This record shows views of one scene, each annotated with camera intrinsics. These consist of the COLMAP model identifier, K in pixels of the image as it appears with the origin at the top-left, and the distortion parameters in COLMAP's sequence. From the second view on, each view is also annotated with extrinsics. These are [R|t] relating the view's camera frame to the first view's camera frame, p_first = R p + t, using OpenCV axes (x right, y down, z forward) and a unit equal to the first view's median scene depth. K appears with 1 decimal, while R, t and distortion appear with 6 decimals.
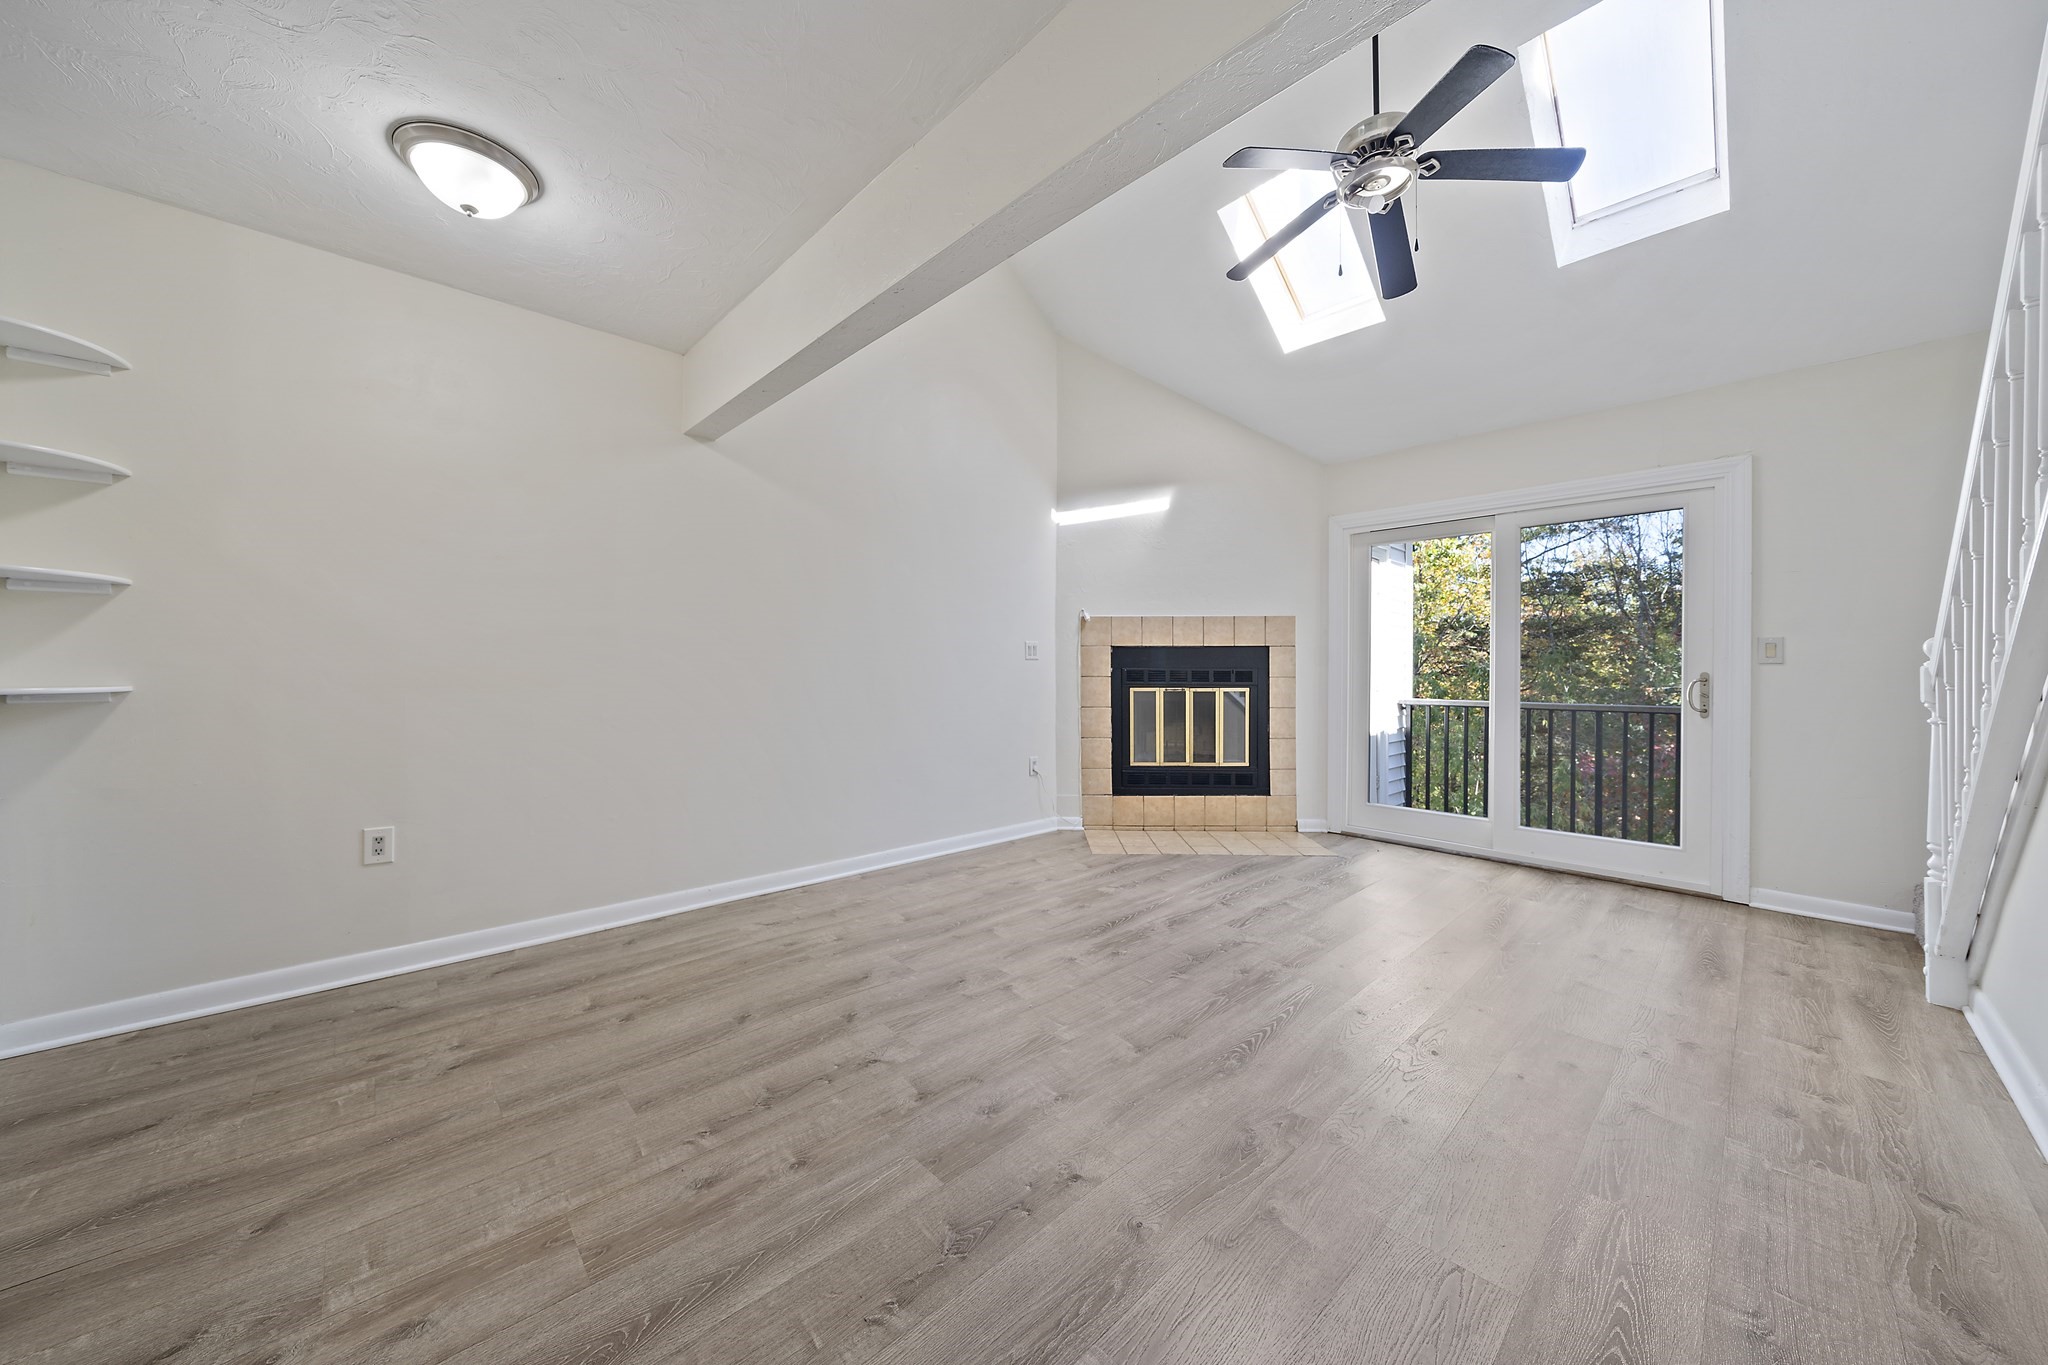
lens RADIAL K [[703.6, 0, 1009.3], [0, 703.6, 678.8], [0, 0, 1]] dist [-0.006276, -0.000024]
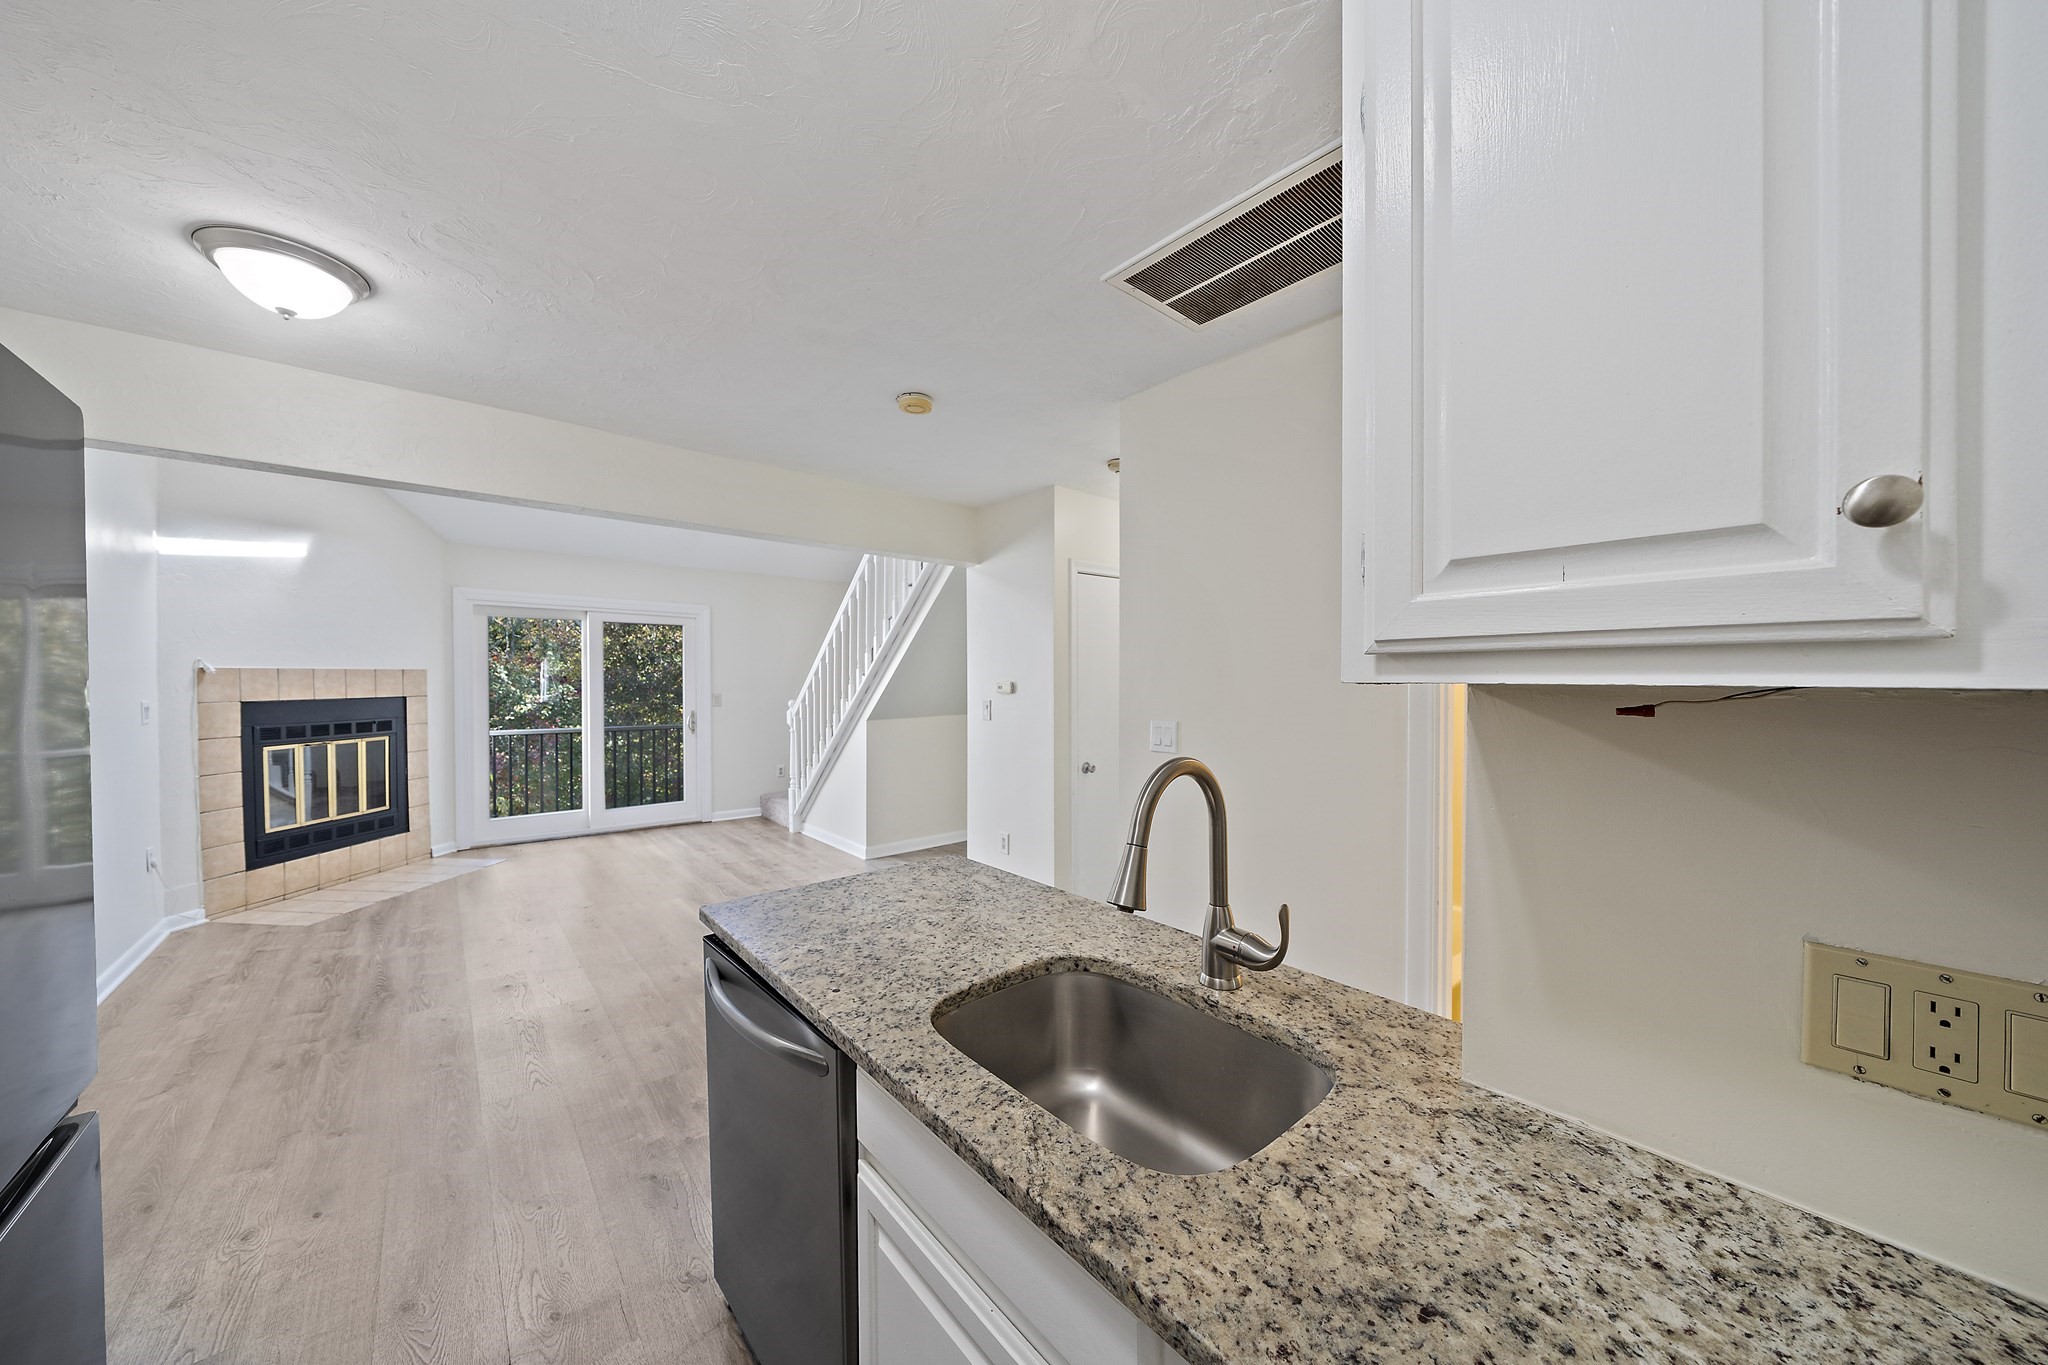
lens RADIAL K [[701.8, 0, 1010.1], [0, 701.8, 687.1], [0, 0, 1]] dist [-0.002871, 0.000115]
pose [[0.055030, -0.016653, 0.998346, -0.920531], [0.005860, 0.999849, 0.016355, -0.100815], [-0.998468, 0.004950, 0.055119, -0.007074]]
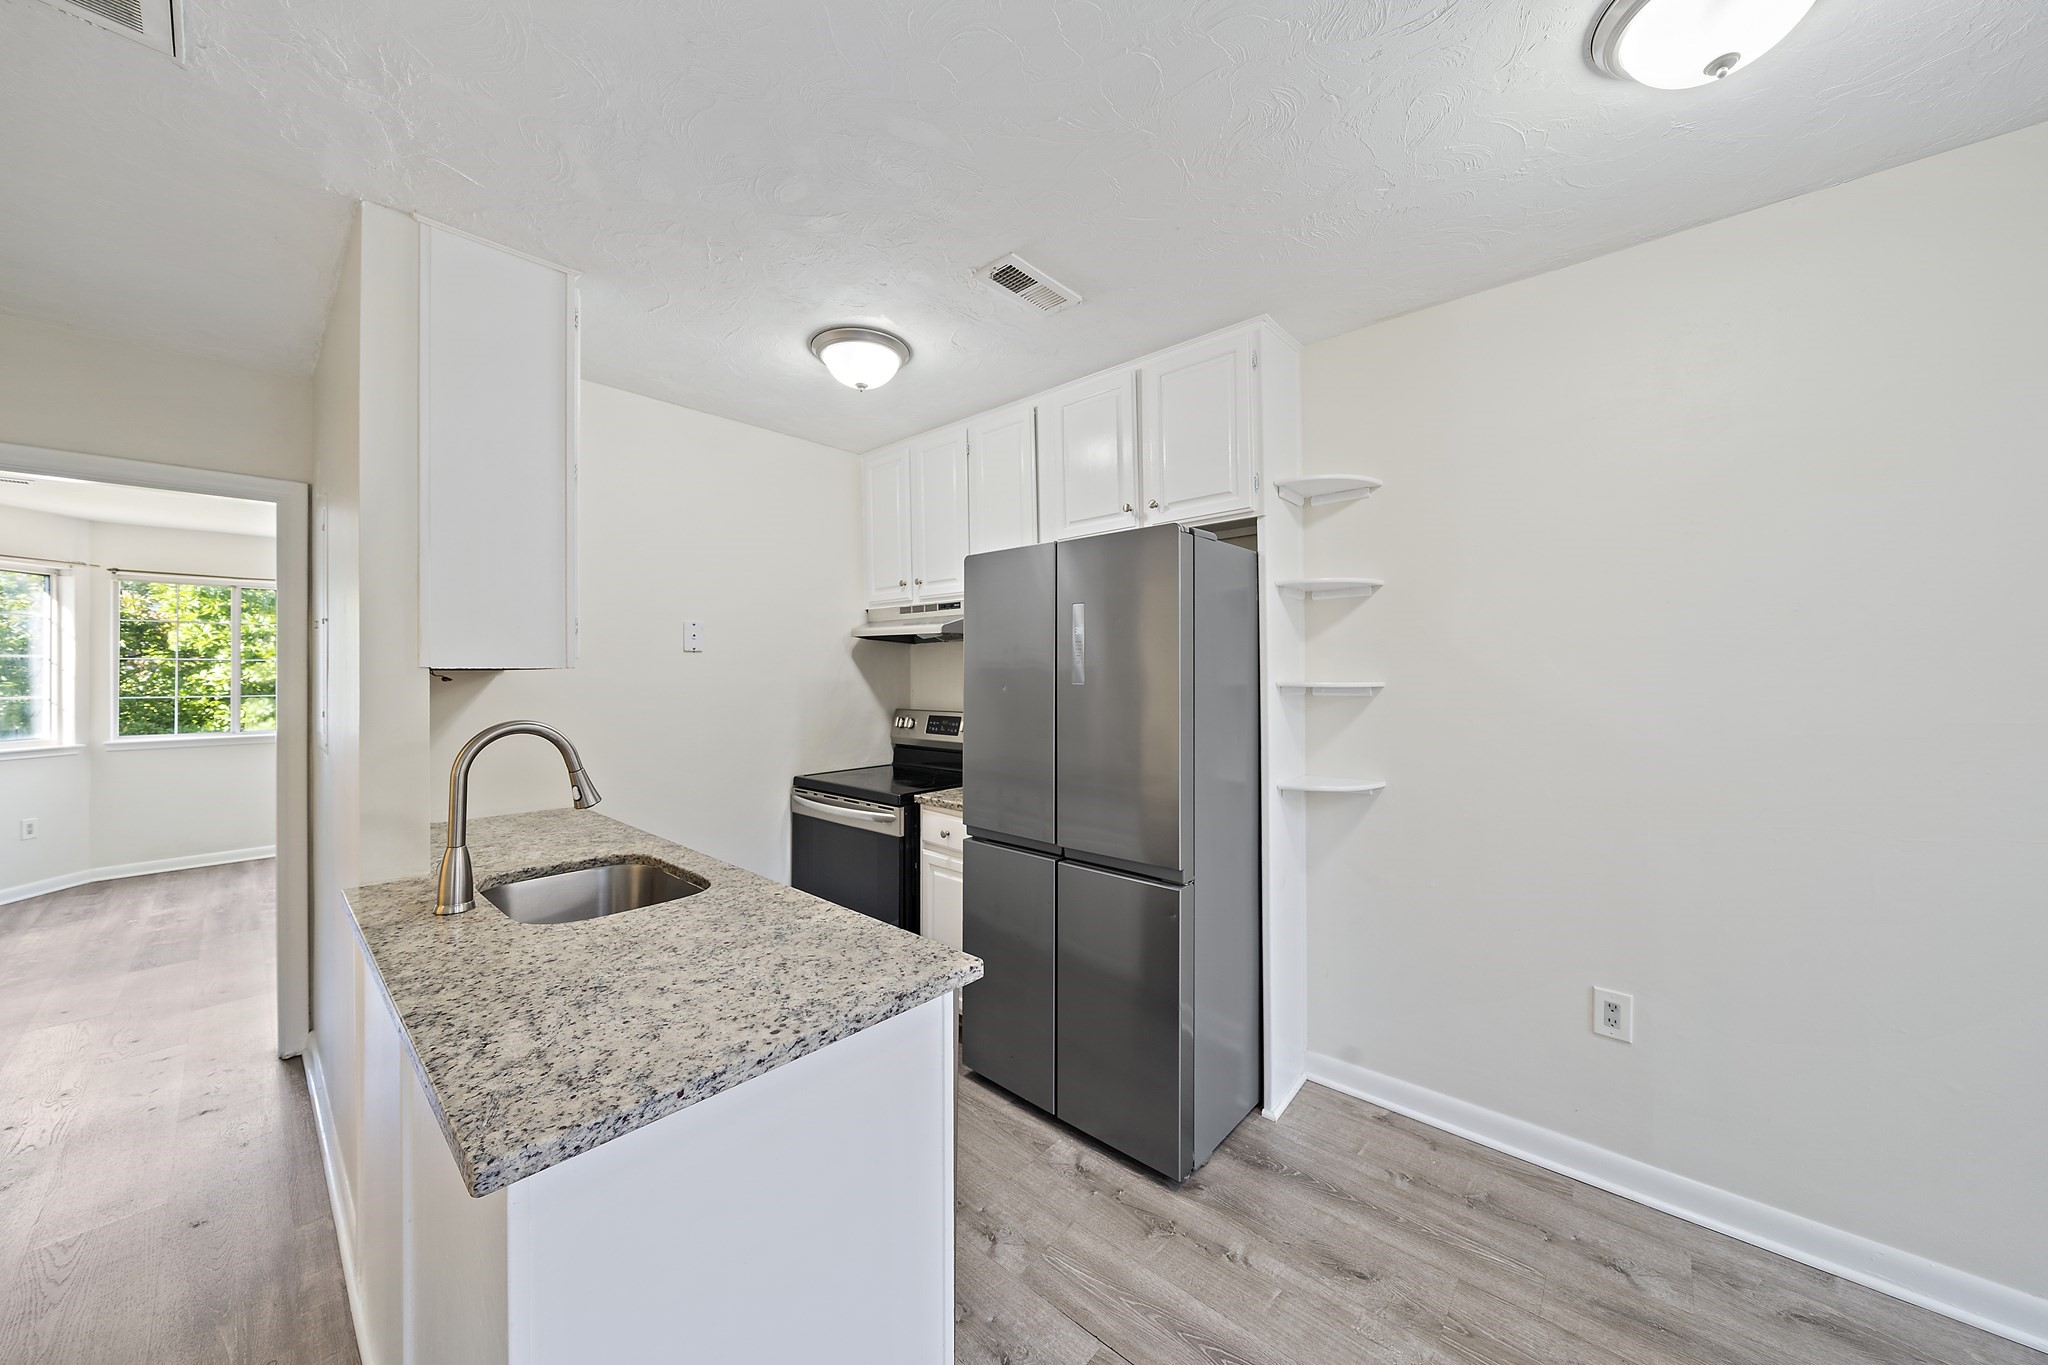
lens RADIAL K [[705.8, 0, 1014.9], [0, 705.8, 670.7], [0, 0, 1]] dist [-0.009144, 0.000146]
pose [[0.091451, -0.009241, -0.995767, -0.142508], [0.001975, 0.999957, -0.009098, -0.090099], [0.995808, -0.001134, 0.091466, 0.201705]]
